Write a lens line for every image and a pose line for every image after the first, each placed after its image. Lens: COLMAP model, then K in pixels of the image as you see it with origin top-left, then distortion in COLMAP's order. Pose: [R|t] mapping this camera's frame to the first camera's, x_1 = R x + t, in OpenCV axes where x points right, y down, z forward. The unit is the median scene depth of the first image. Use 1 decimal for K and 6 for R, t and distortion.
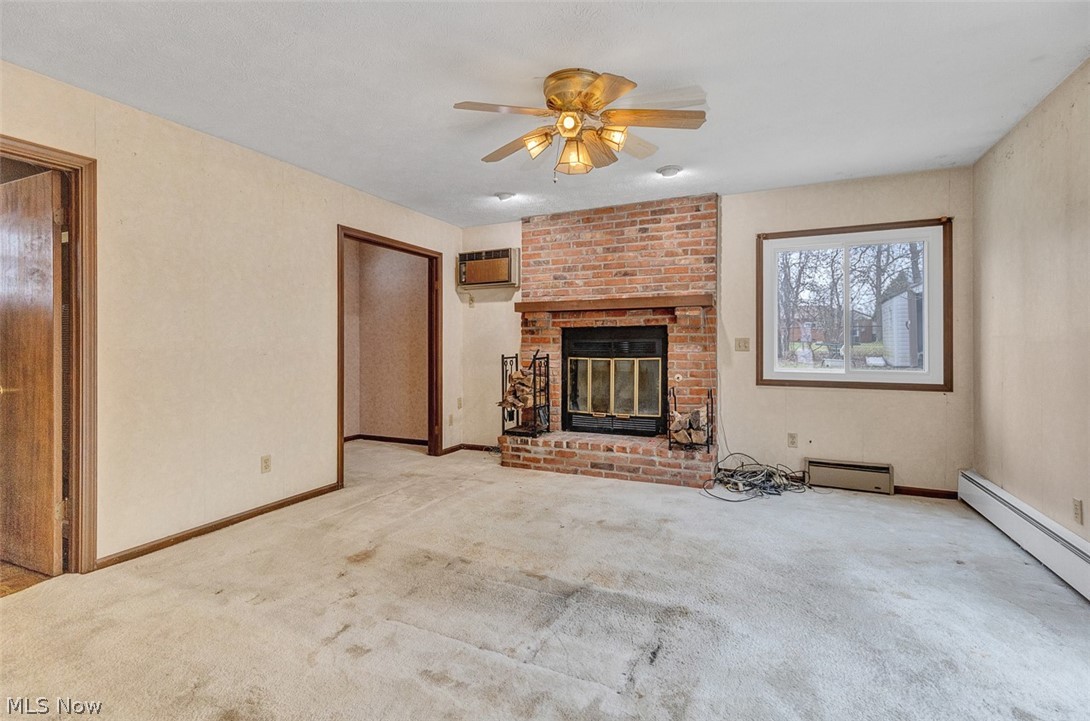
lens RADIAL K [[499.6, 0, 545.6], [0, 499.6, 346.9], [0, 0, 1]] dist [0.009429, -0.001375]
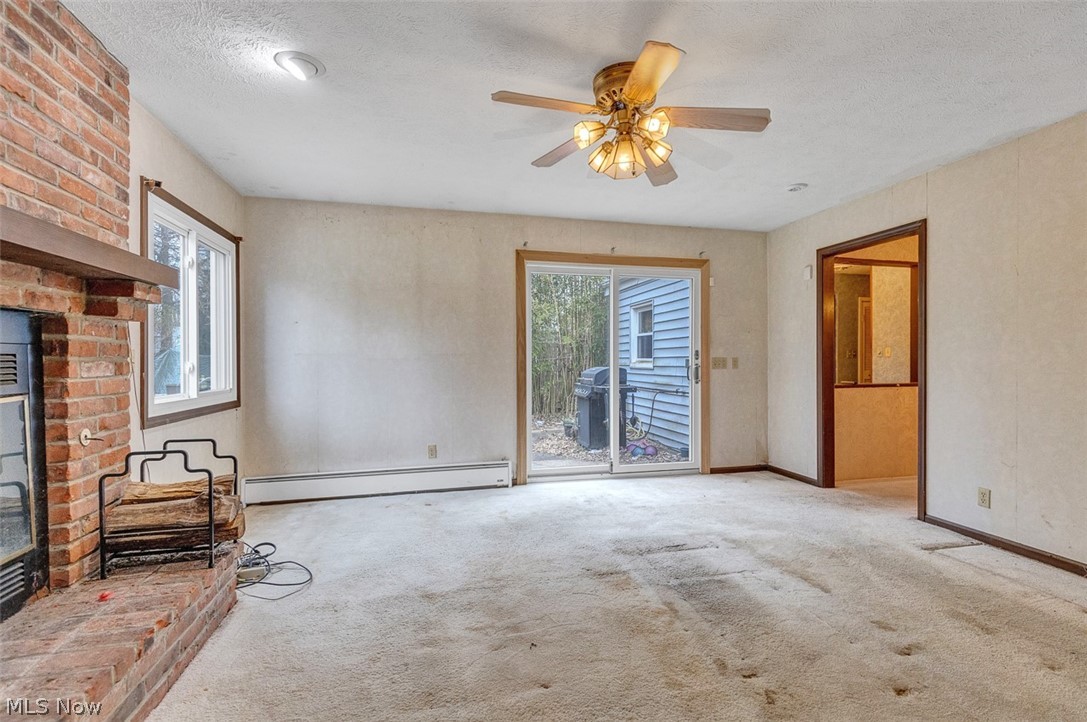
lens RADIAL K [[498.2, 0, 543.0], [0, 498.2, 358.9], [0, 0, 1]] dist [0.009429, -0.001375]
pose [[-0.615126, 0.004242, 0.788418, -0.599742], [0.006120, 0.999981, -0.000606, -0.006783], [-0.788405, 0.004452, -0.615140, 1.733386]]
